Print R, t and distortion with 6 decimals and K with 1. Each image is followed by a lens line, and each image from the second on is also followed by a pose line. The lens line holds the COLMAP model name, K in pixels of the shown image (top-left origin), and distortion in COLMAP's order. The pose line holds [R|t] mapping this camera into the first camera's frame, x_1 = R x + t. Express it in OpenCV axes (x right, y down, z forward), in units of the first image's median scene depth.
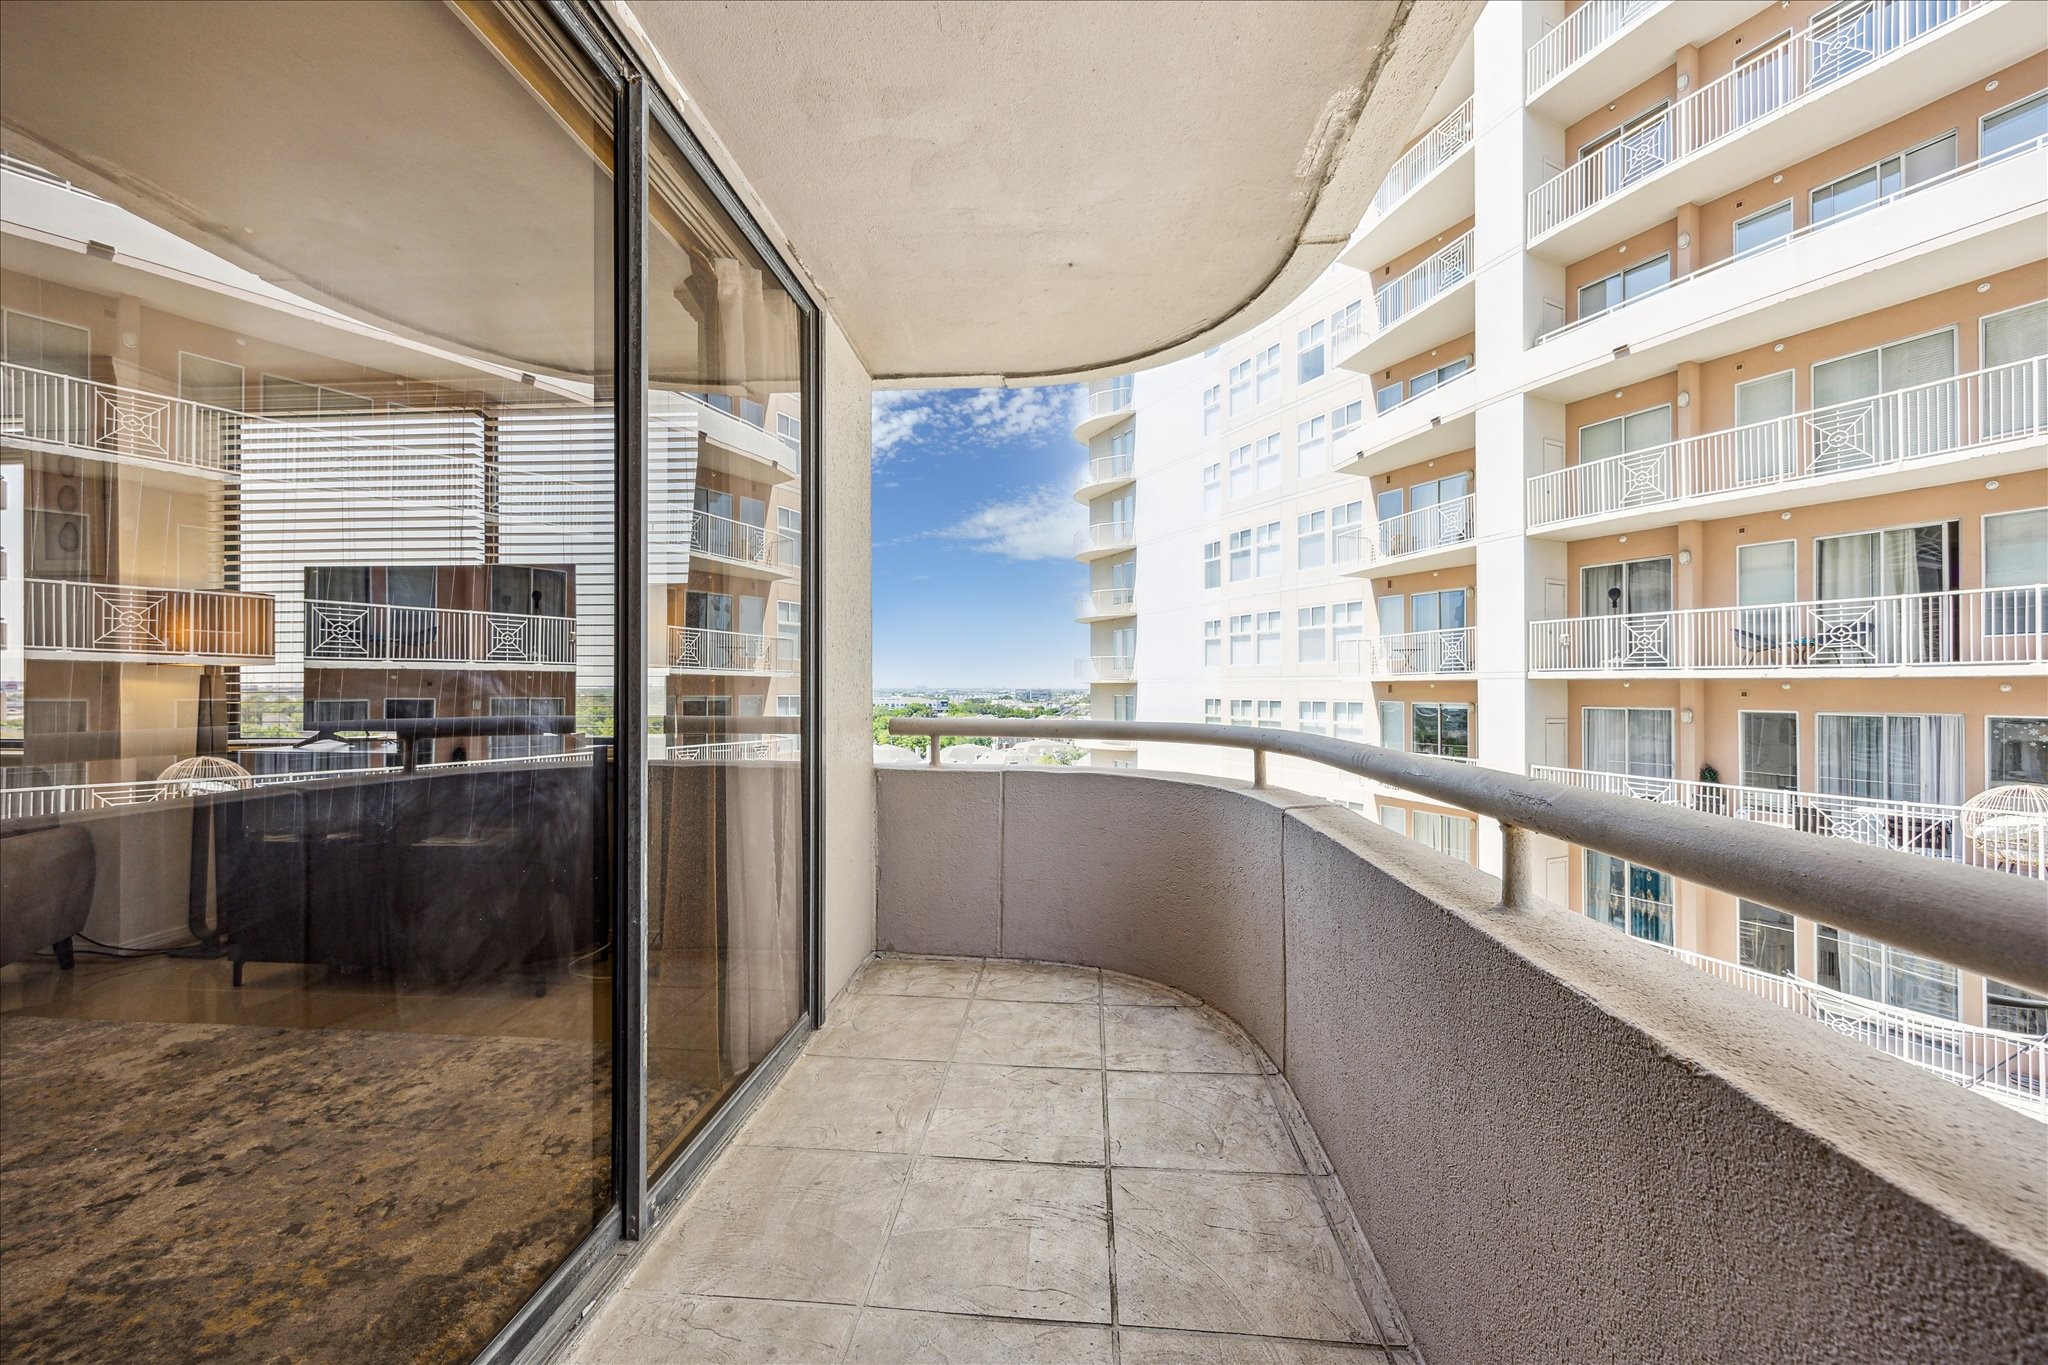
lens RADIAL K [[783.1, 0, 1020.7], [0, 783.1, 699.6], [0, 0, 1]] dist [-0.002133, 0.000621]
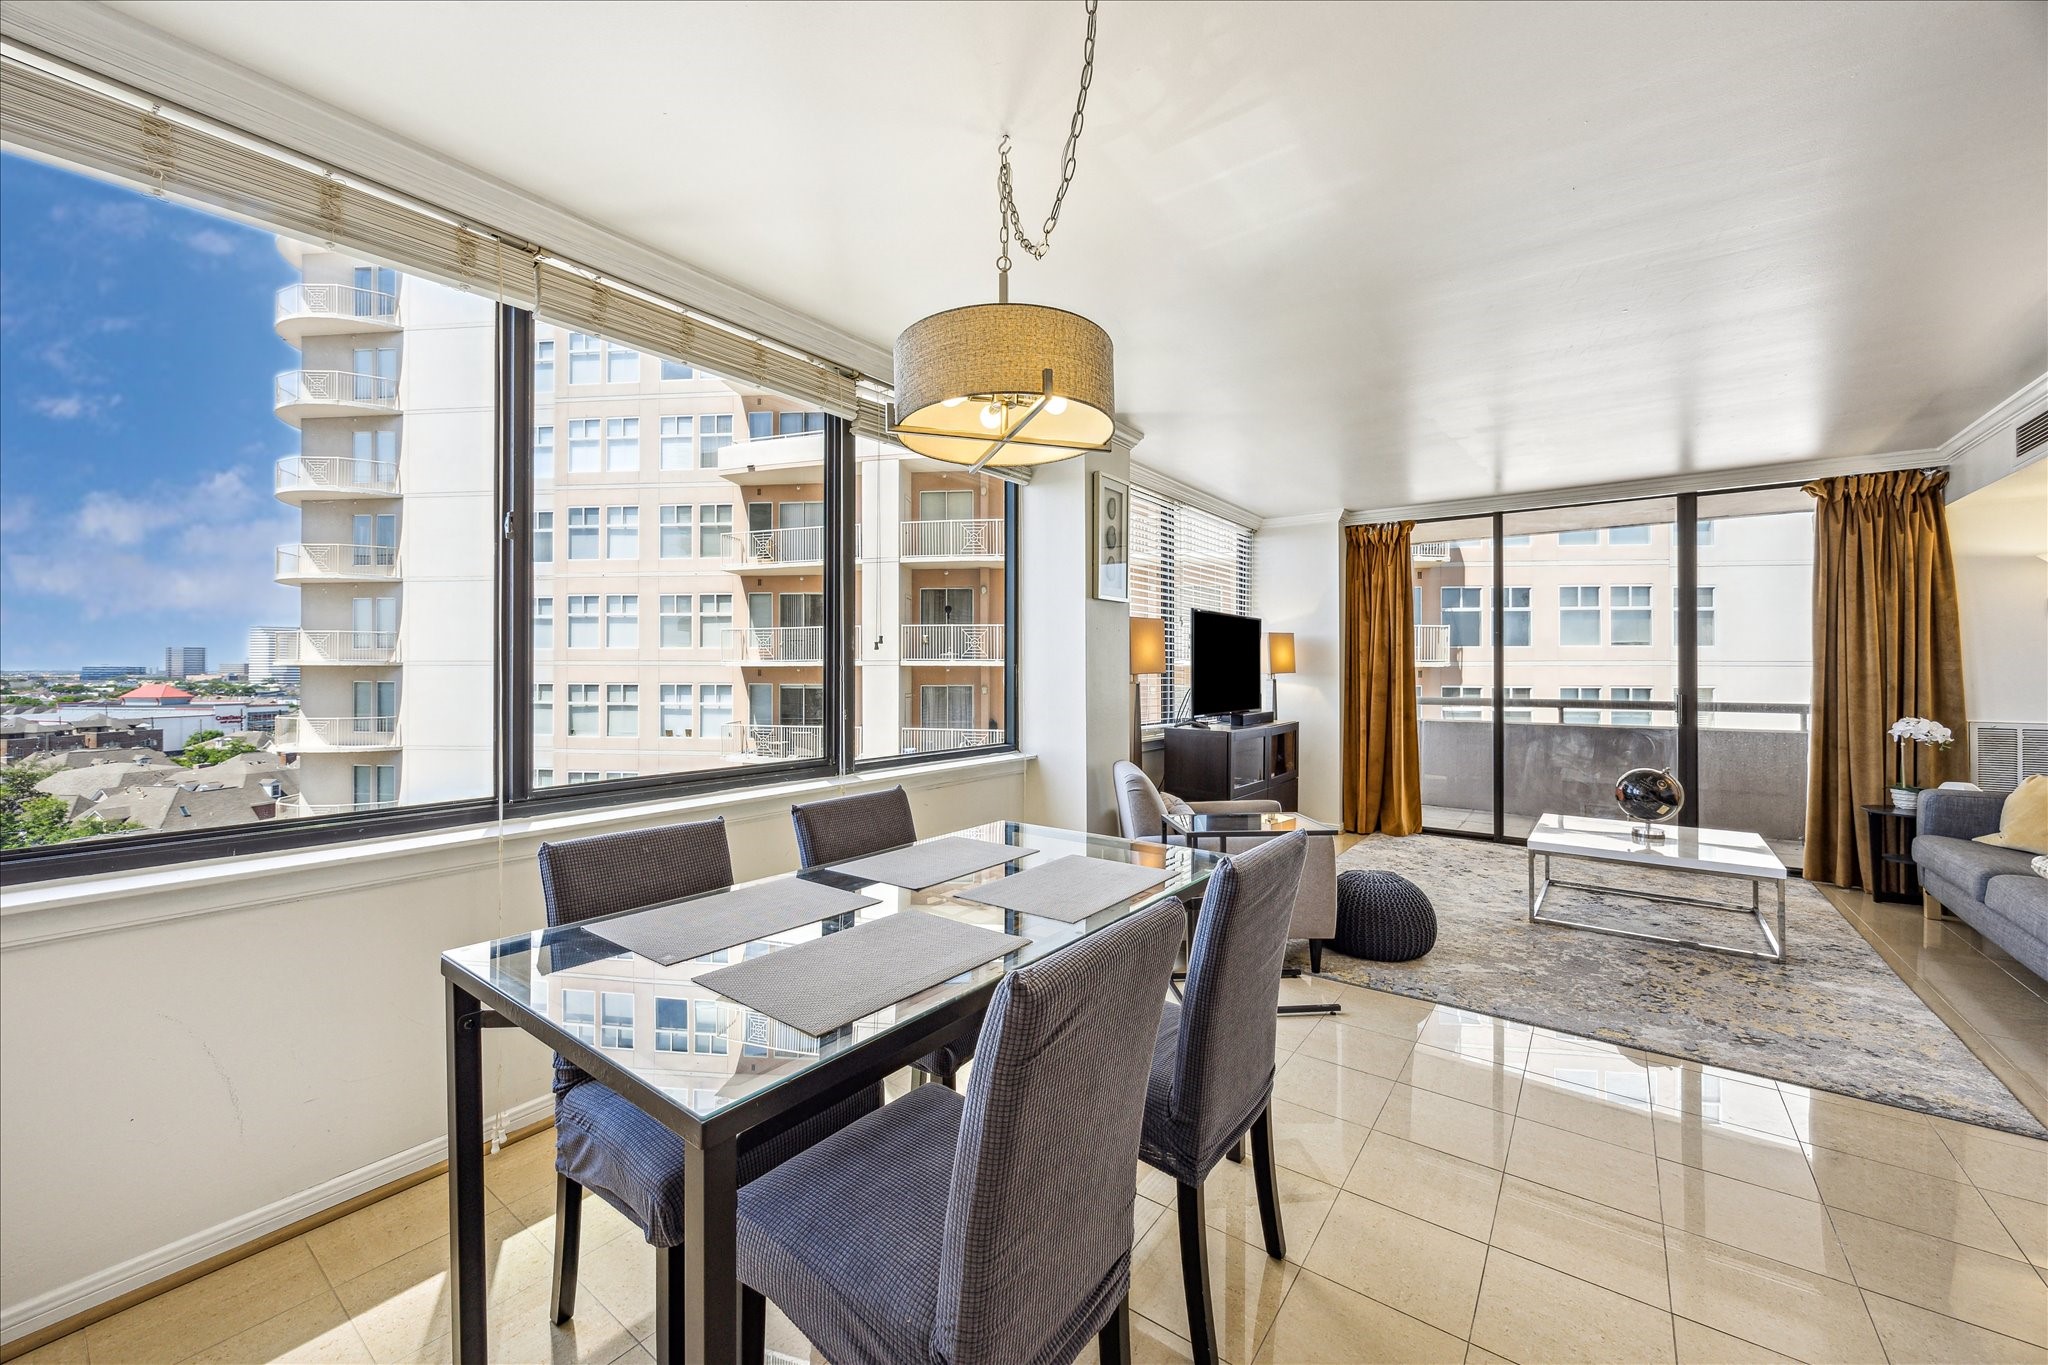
lens RADIAL K [[783.1, 0, 1020.8], [0, 783.1, 669.7], [0, 0, 1]] dist [-0.002133, 0.000621]
pose [[0.522704, -0.003414, 0.852507, -0.268360], [0.013427, 0.999901, -0.004229, -0.006820], [-0.852409, 0.013657, 0.522698, 0.055500]]
